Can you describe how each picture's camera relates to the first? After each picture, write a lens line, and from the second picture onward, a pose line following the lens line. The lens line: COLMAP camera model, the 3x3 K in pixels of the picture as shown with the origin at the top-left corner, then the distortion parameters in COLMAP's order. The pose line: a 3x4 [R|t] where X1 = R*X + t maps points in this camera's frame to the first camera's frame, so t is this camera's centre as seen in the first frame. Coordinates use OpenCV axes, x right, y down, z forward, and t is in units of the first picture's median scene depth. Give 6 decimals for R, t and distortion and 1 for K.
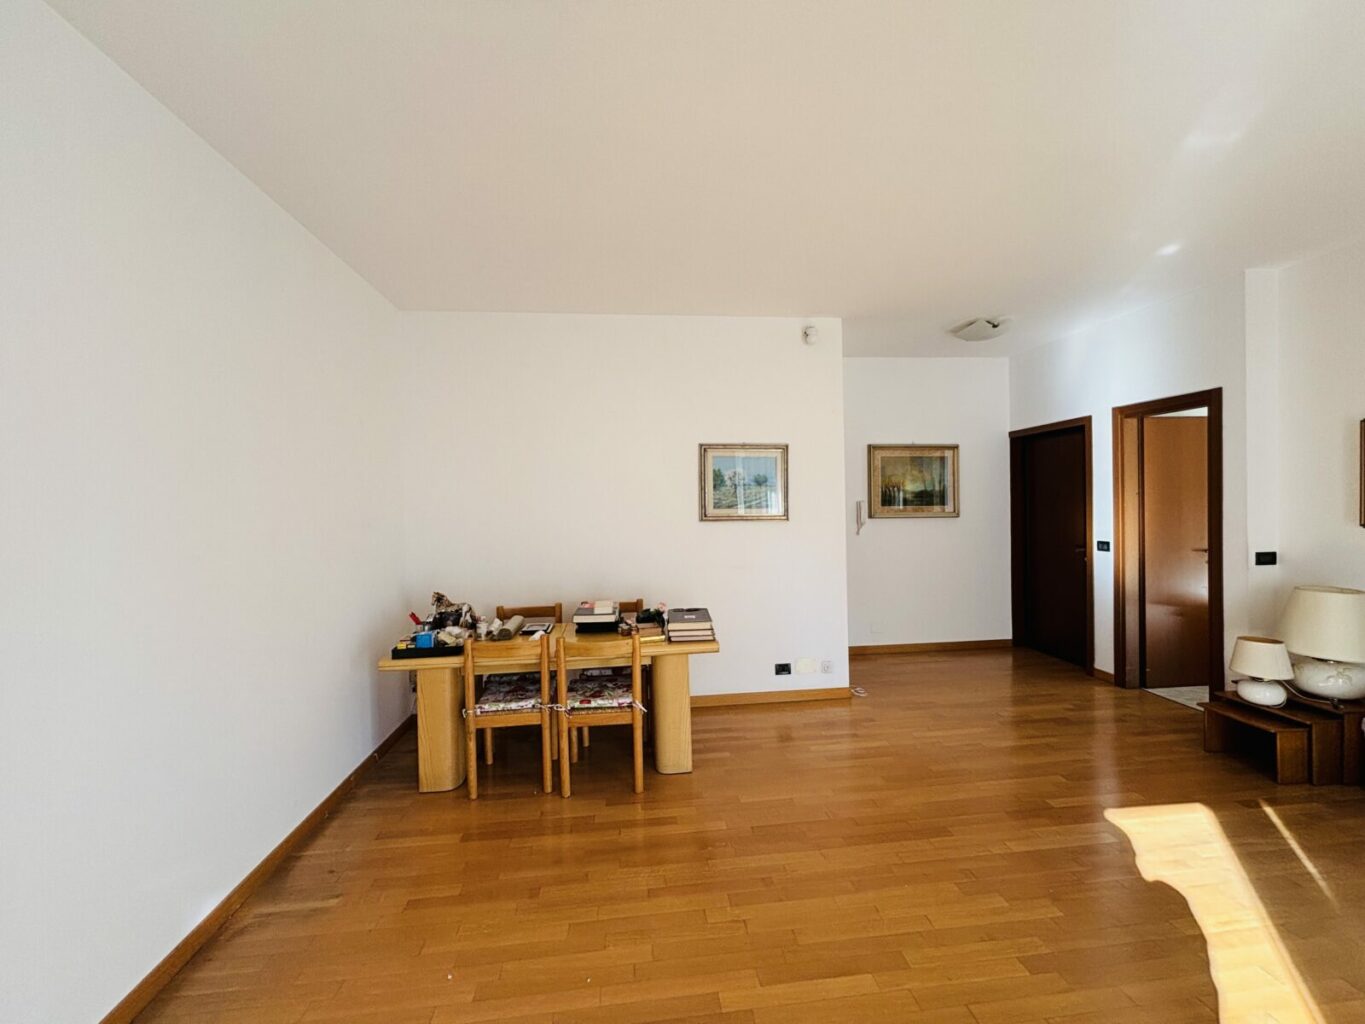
lens RADIAL K [[548.0, 0, 685.3], [0, 548.0, 510.2], [0, 0, 1]] dist [0.001707, -0.000593]
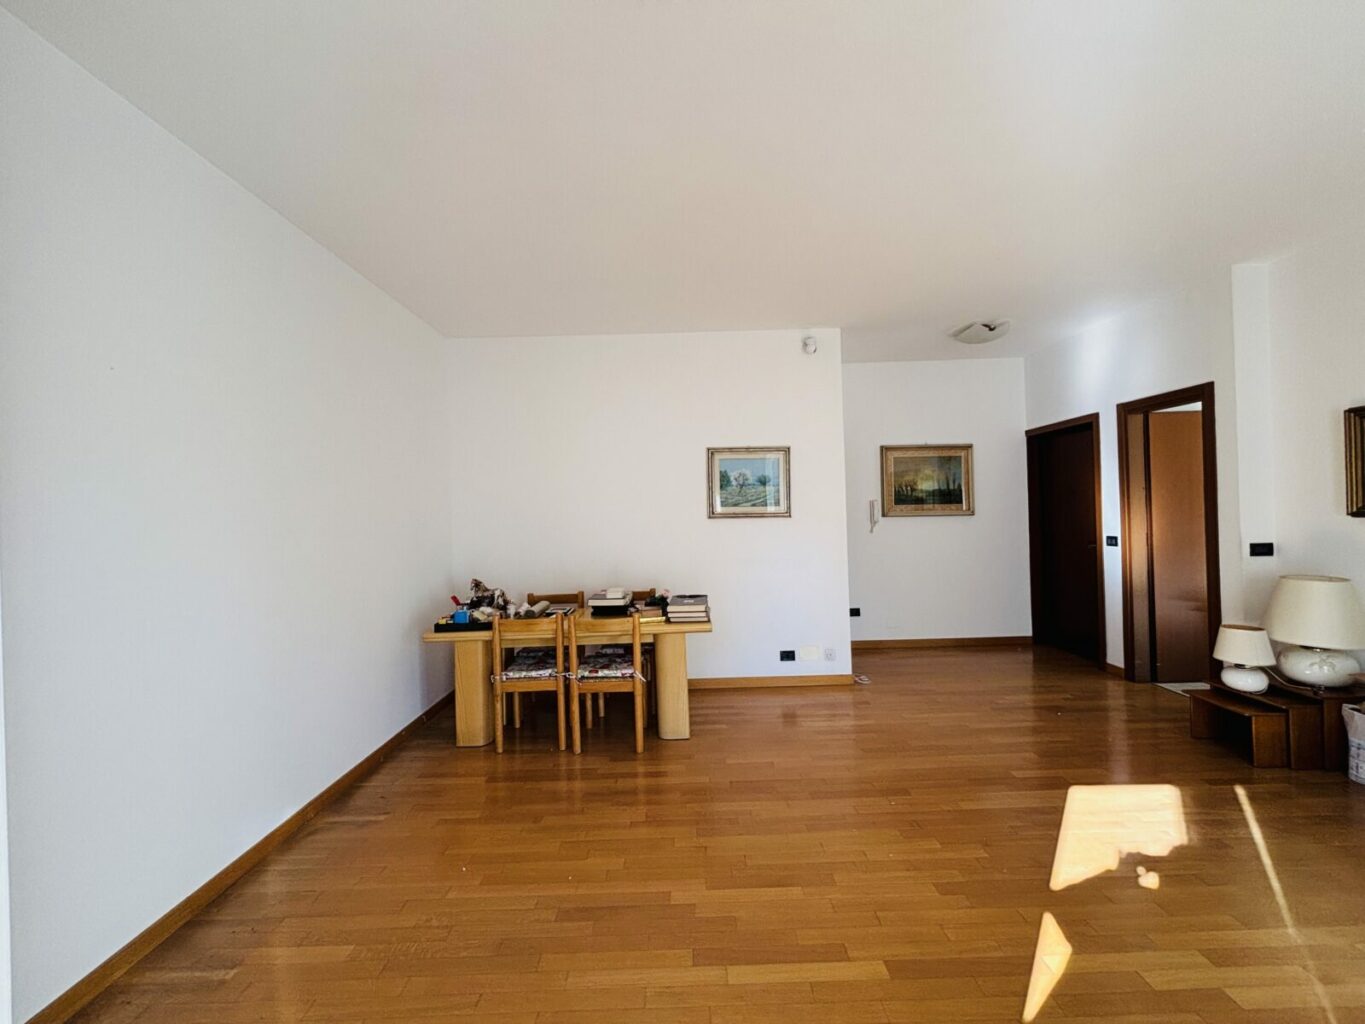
lens RADIAL K [[548.0, 0, 685.5], [0, 548.0, 510.9], [0, 0, 1]] dist [0.001707, -0.000593]
pose [[0.994542, -0.008458, -0.103990, 0.093021], [0.007113, 0.999886, -0.013301, 0.019003], [0.104091, 0.012489, 0.994489, -0.092161]]
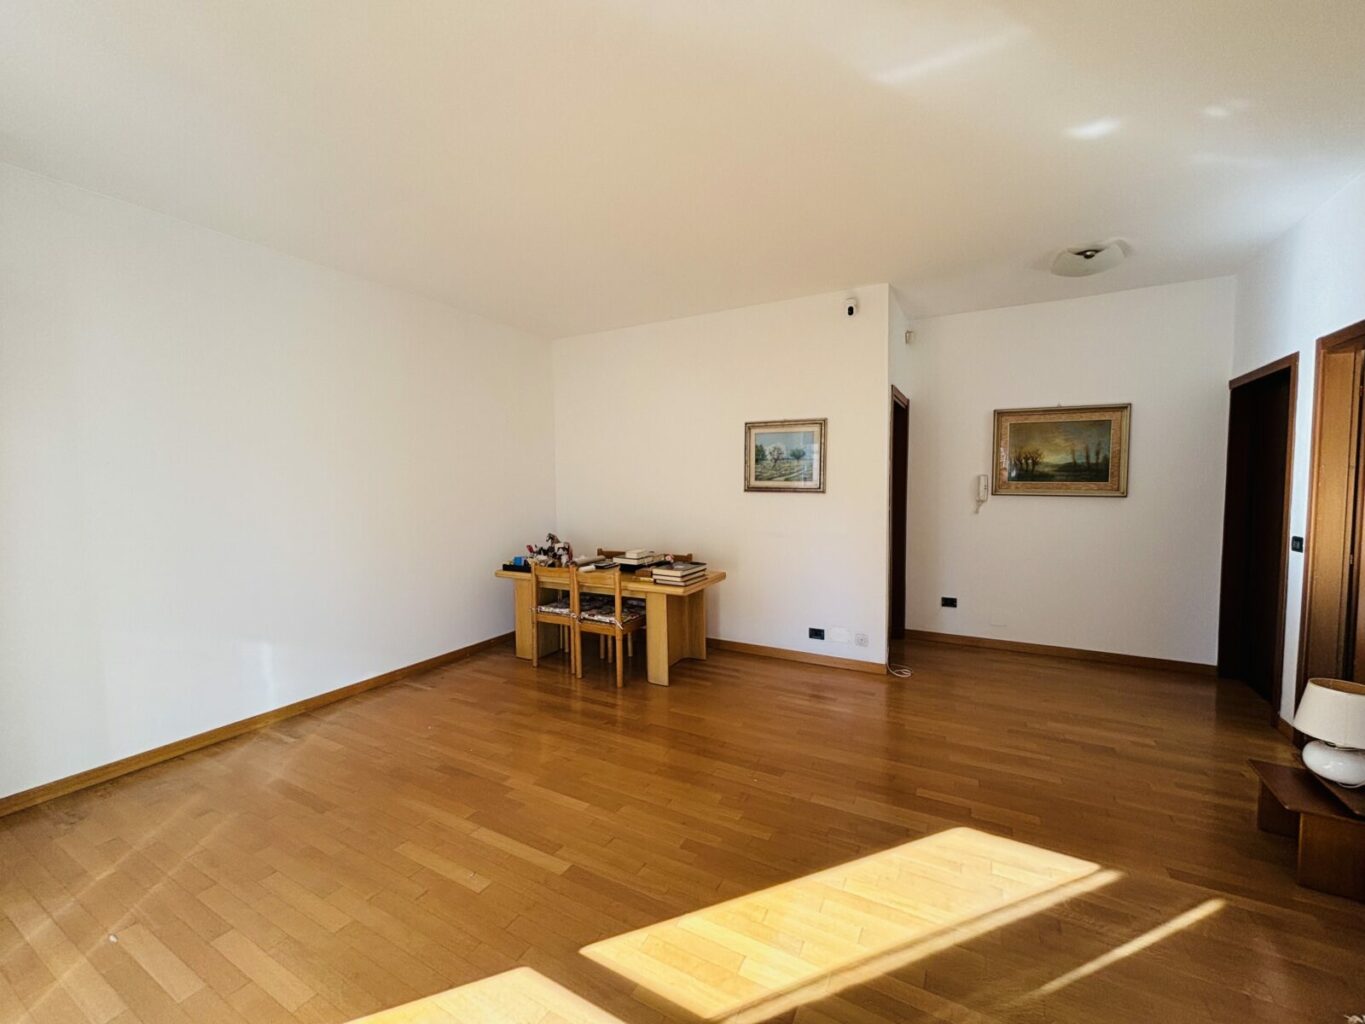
lens RADIAL K [[548.0, 0, 683.1], [0, 548.0, 509.9], [0, 0, 1]] dist [0.001707, -0.000593]
pose [[0.819694, 0.046250, -0.570932, 0.557899], [-0.017483, 0.998291, 0.055768, -0.002303], [0.572535, -0.035731, 0.819101, -0.002607]]
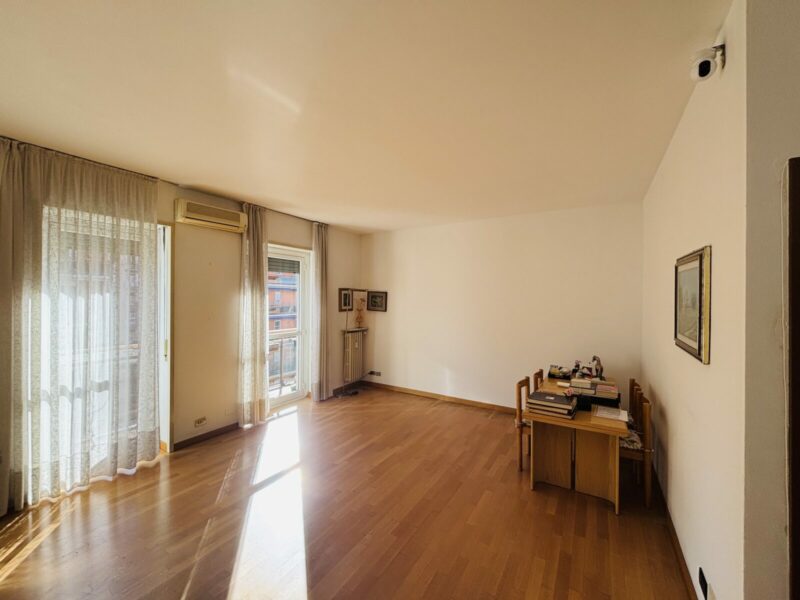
lens RADIAL K [[321.2, 0, 399.6], [0, 321.2, 299.1], [0, 0, 1]] dist [0.001707, -0.000593]
pose [[-0.622728, 0.020248, -0.782176, 0.708016], [-0.002842, 0.999600, 0.028139, -0.066767], [0.782433, 0.019745, -0.622421, 0.944378]]
